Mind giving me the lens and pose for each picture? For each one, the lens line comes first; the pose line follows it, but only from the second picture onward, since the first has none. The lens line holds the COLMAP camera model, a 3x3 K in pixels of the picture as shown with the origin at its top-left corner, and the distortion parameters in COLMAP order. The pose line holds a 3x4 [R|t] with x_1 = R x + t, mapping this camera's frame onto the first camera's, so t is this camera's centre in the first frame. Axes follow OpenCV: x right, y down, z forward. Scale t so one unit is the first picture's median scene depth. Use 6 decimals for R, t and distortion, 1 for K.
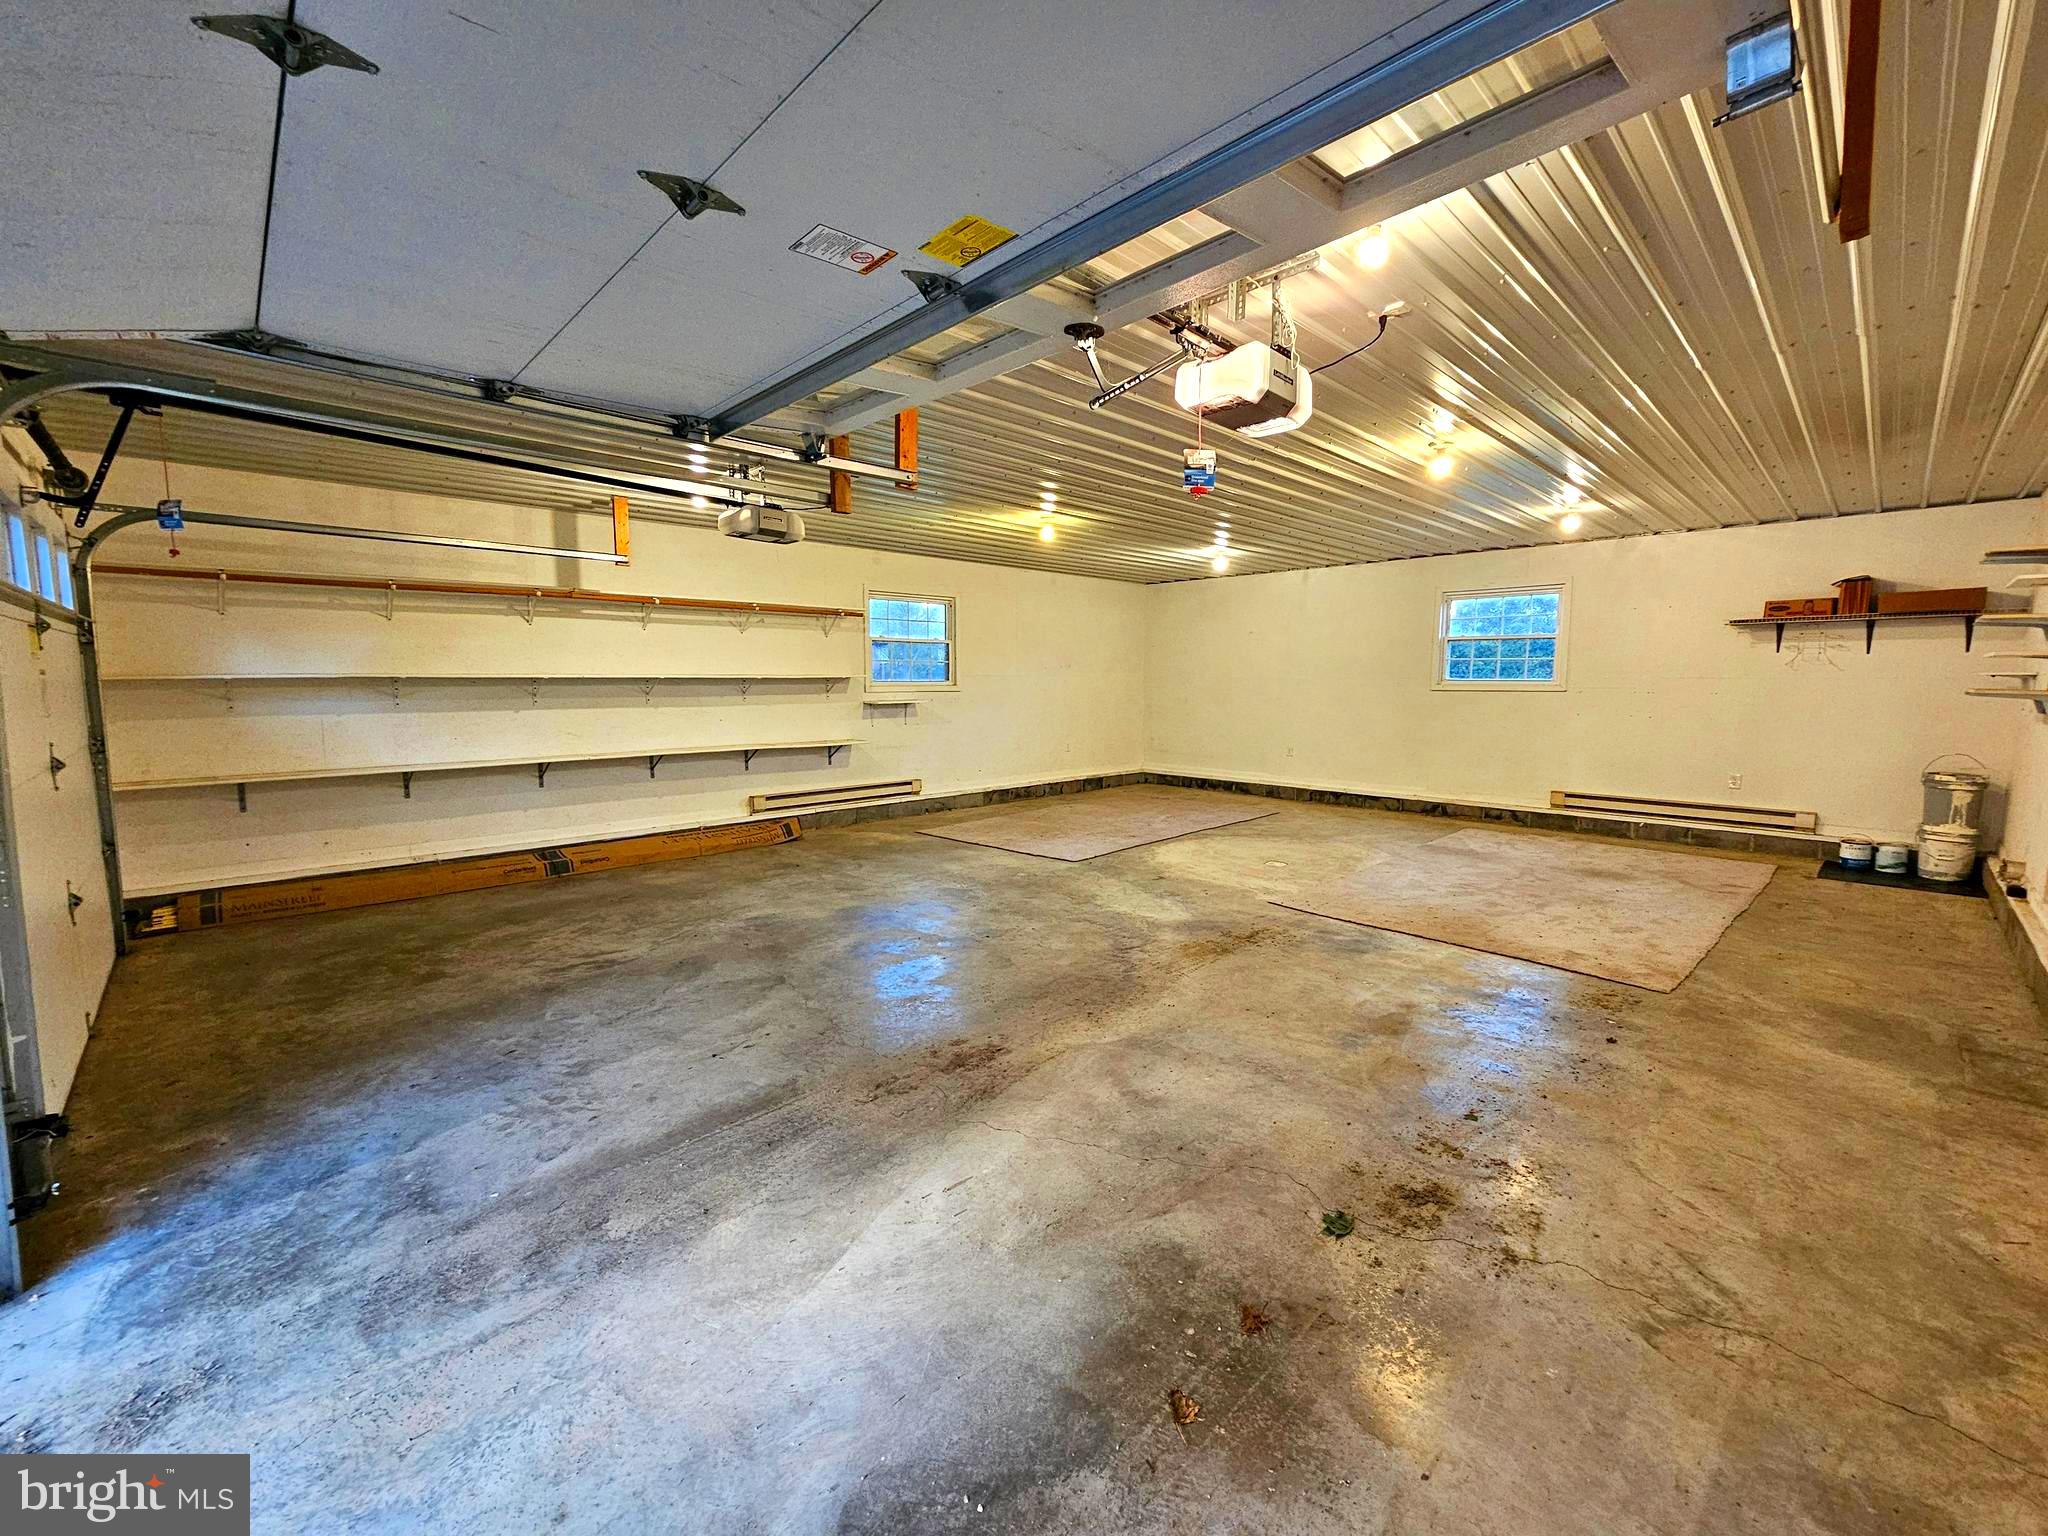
lens RADIAL K [[838.3, 0, 1069.1], [0, 838.3, 777.5], [0, 0, 1]] dist [-0.005226, 0.002623]
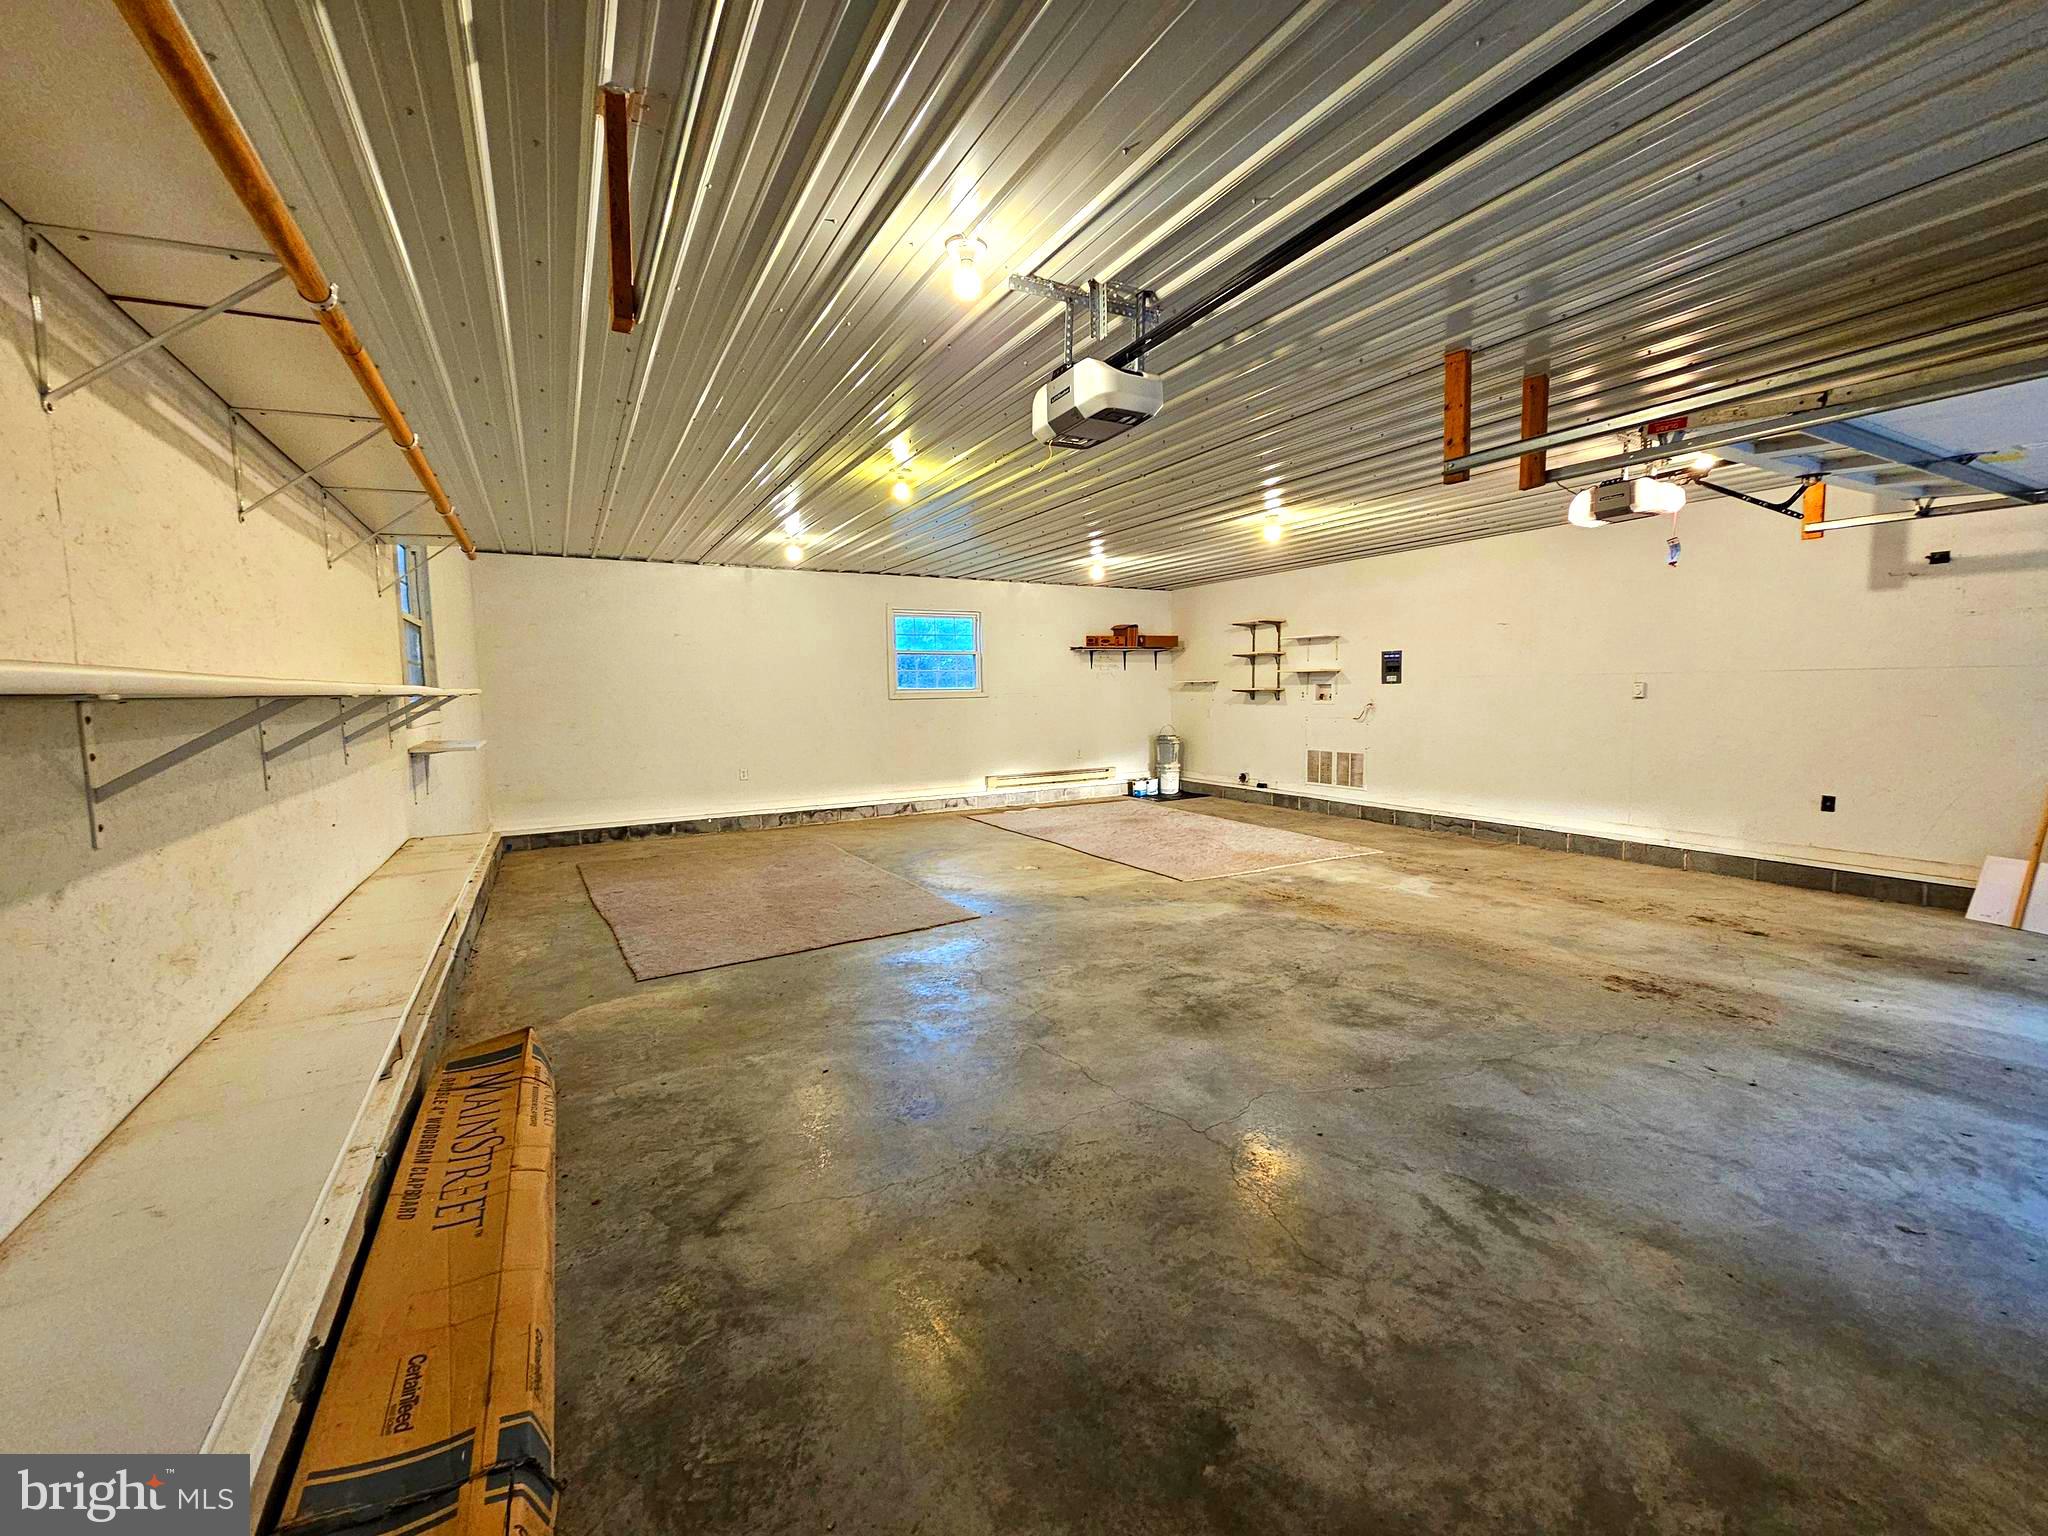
lens RADIAL K [[838.3, 0, 1023.2], [0, 838.3, 762.5], [0, 0, 1]] dist [-0.005226, 0.002623]
pose [[0.275346, -0.091383, 0.956992, -1.012175], [0.129395, 0.989936, 0.057299, -0.116852], [-0.952597, 0.108053, 0.284399, 0.996433]]
